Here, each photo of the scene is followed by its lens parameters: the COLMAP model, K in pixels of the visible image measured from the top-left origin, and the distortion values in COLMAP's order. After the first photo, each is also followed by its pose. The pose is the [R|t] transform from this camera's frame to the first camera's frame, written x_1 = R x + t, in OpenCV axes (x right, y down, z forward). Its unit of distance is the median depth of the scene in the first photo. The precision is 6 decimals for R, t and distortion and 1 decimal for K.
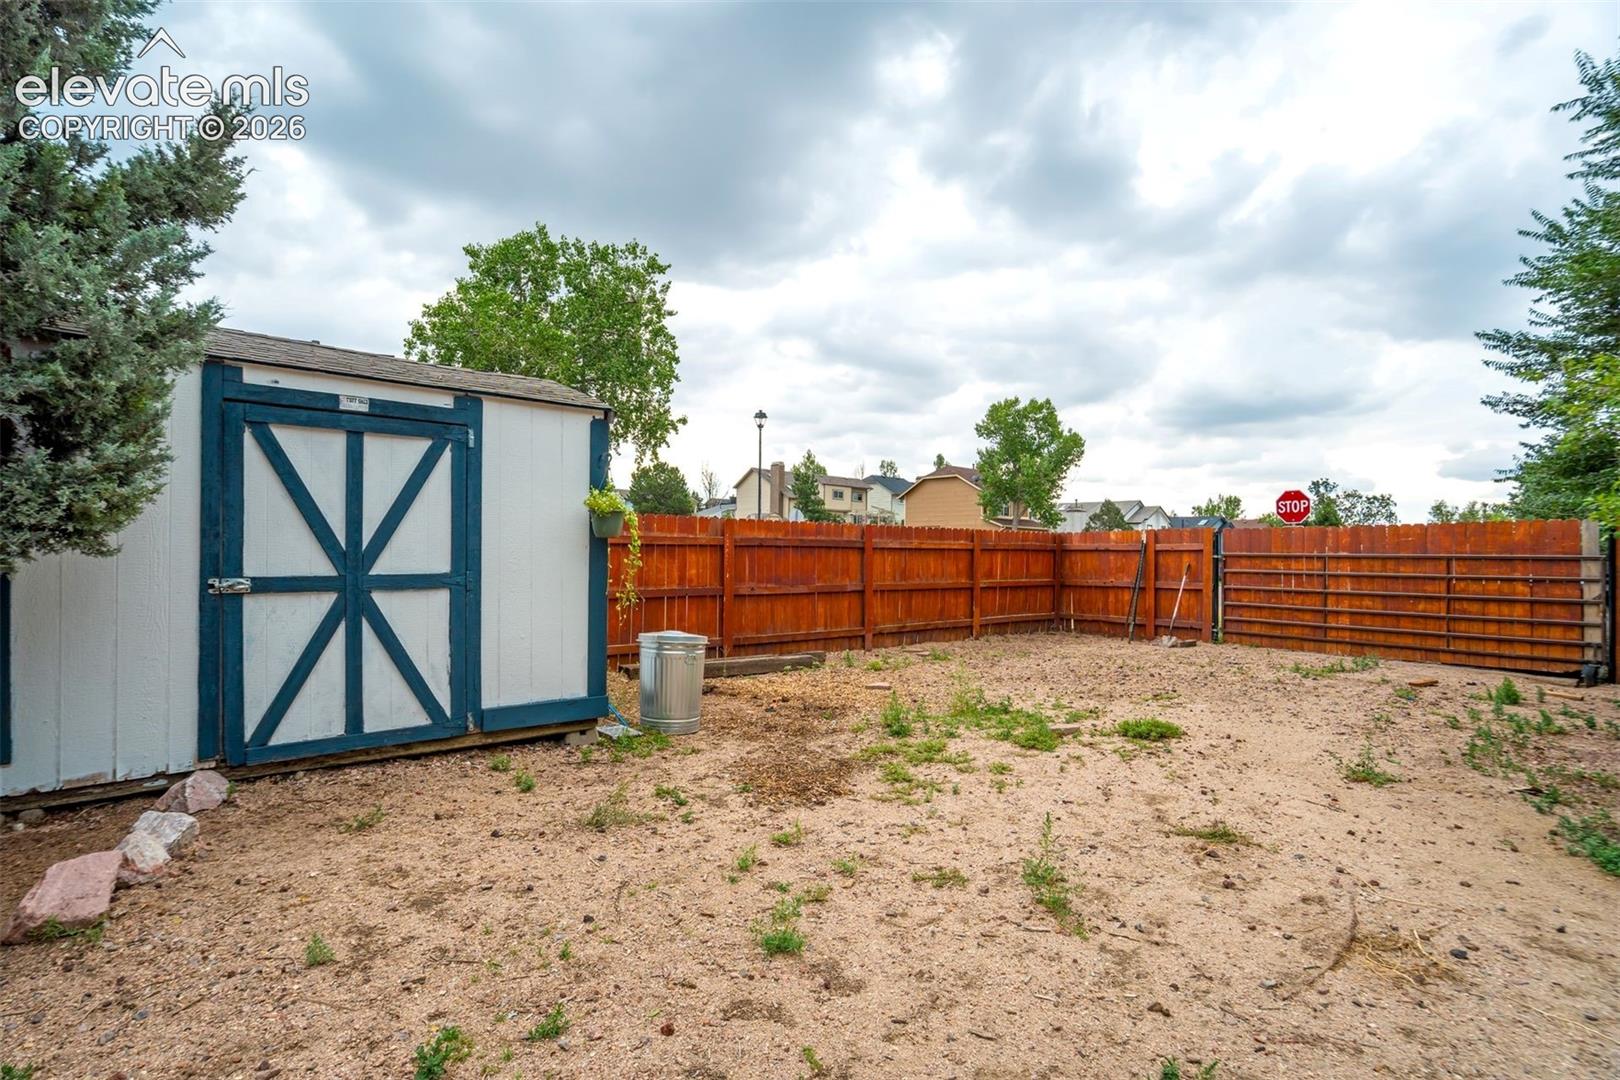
lens RADIAL K [[767.7, 0, 787.3], [0, 767.7, 542.4], [0, 0, 1]] dist [0.001160, 0.000258]
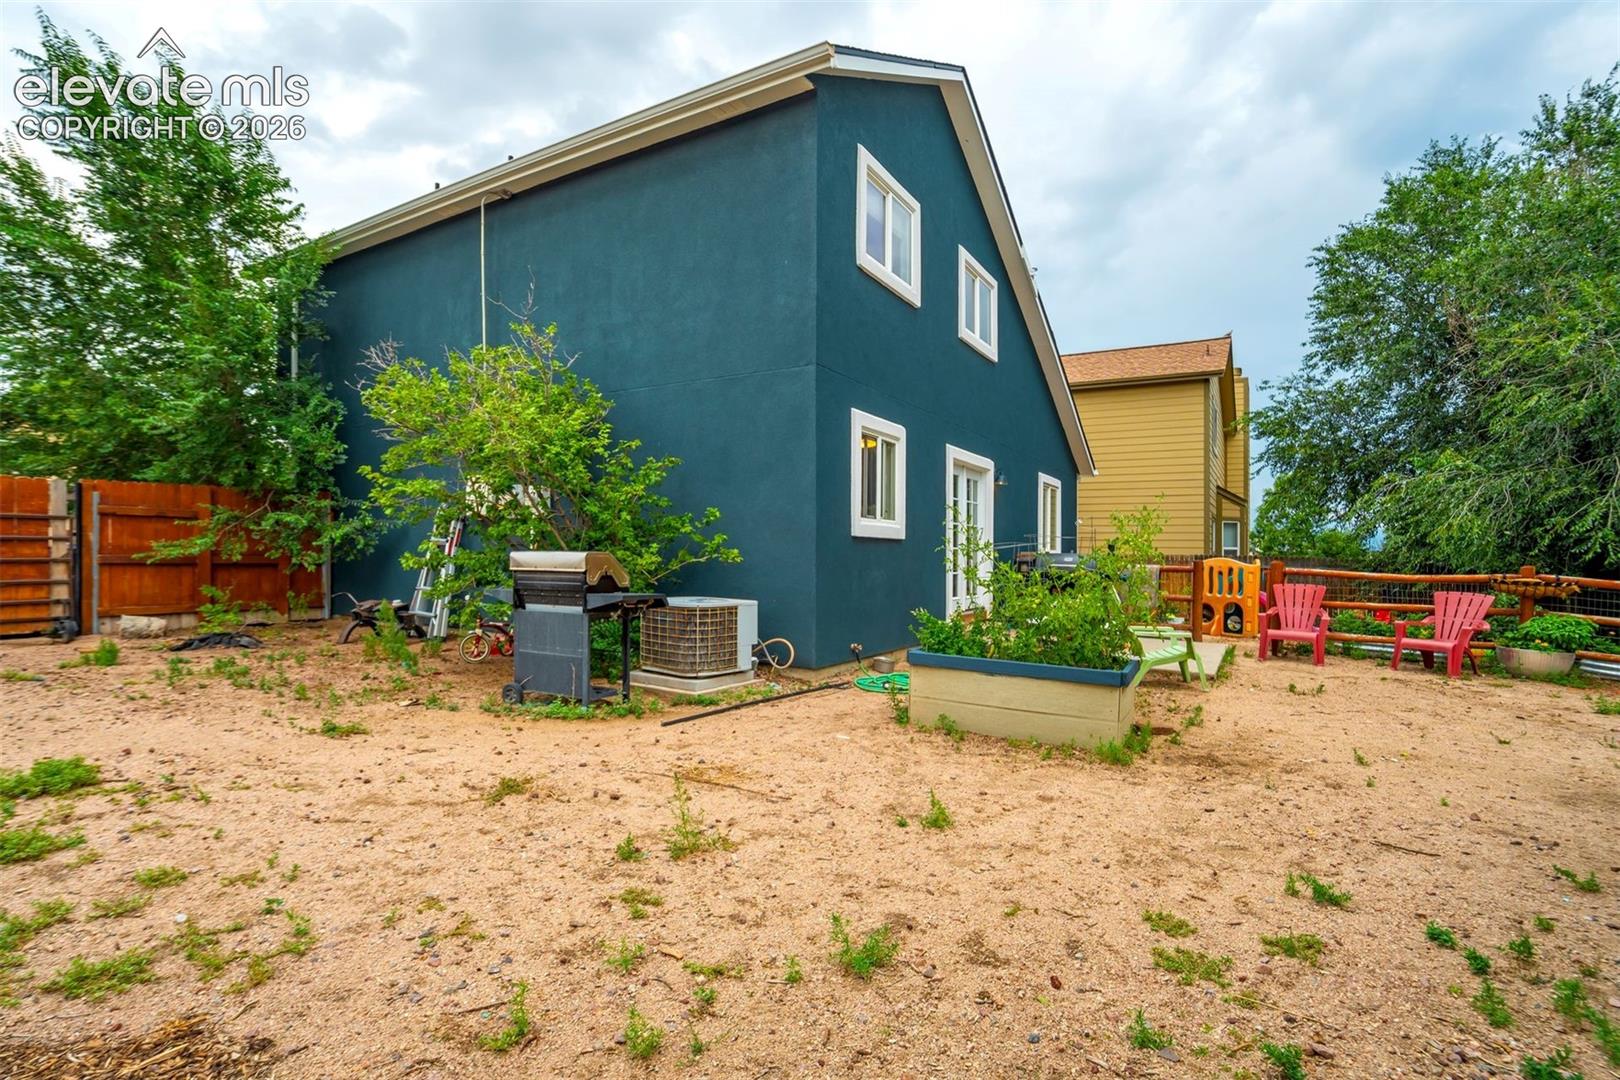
lens RADIAL K [[761.6, 0, 811.7], [0, 761.6, 517.1], [0, 0, 1]] dist [-0.028984, 0.008431]
pose [[-0.360115, 0.013658, 0.932808, -0.147333], [-0.046060, 0.998413, -0.032400, 0.003546], [-0.931770, -0.054633, -0.358914, 0.247057]]
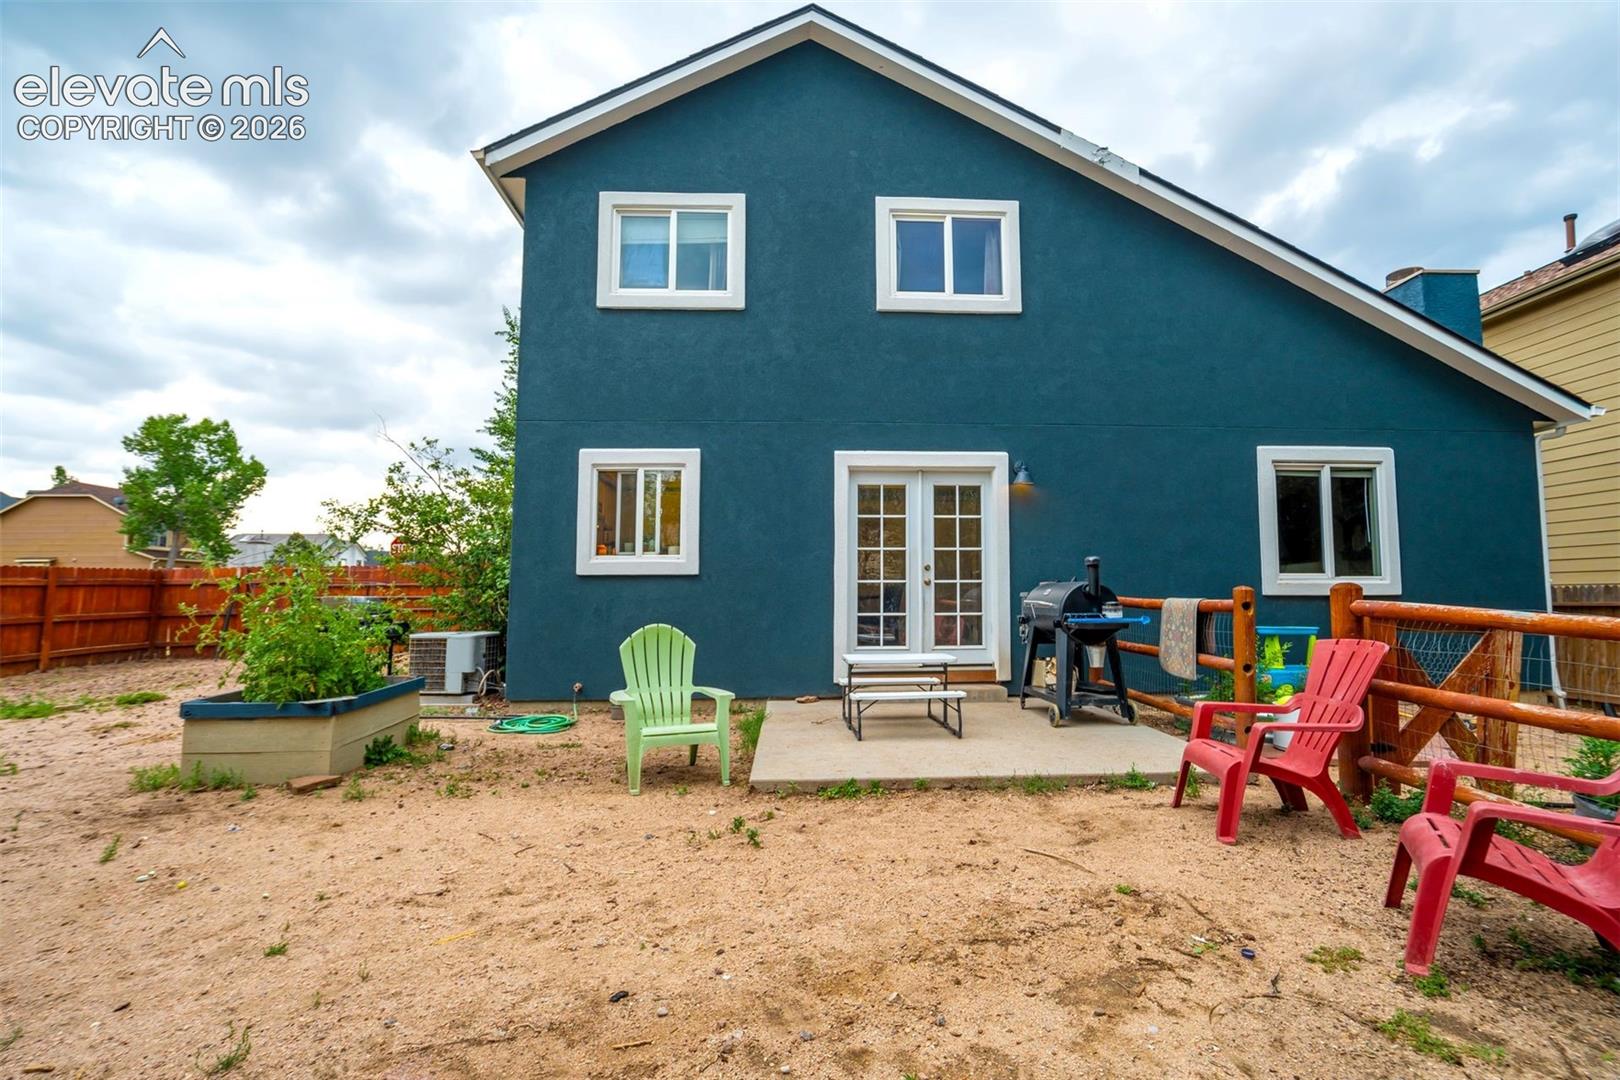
lens RADIAL K [[761.6, 0, 811.7], [0, 761.6, 517.1], [0, 0, 1]] dist [-0.028984, 0.008431]
pose [[0.561482, 0.056043, 0.825589, -0.013711], [0.007743, 0.997304, -0.072966, -0.001774], [-0.827453, 0.047361, 0.559534, -0.407892]]
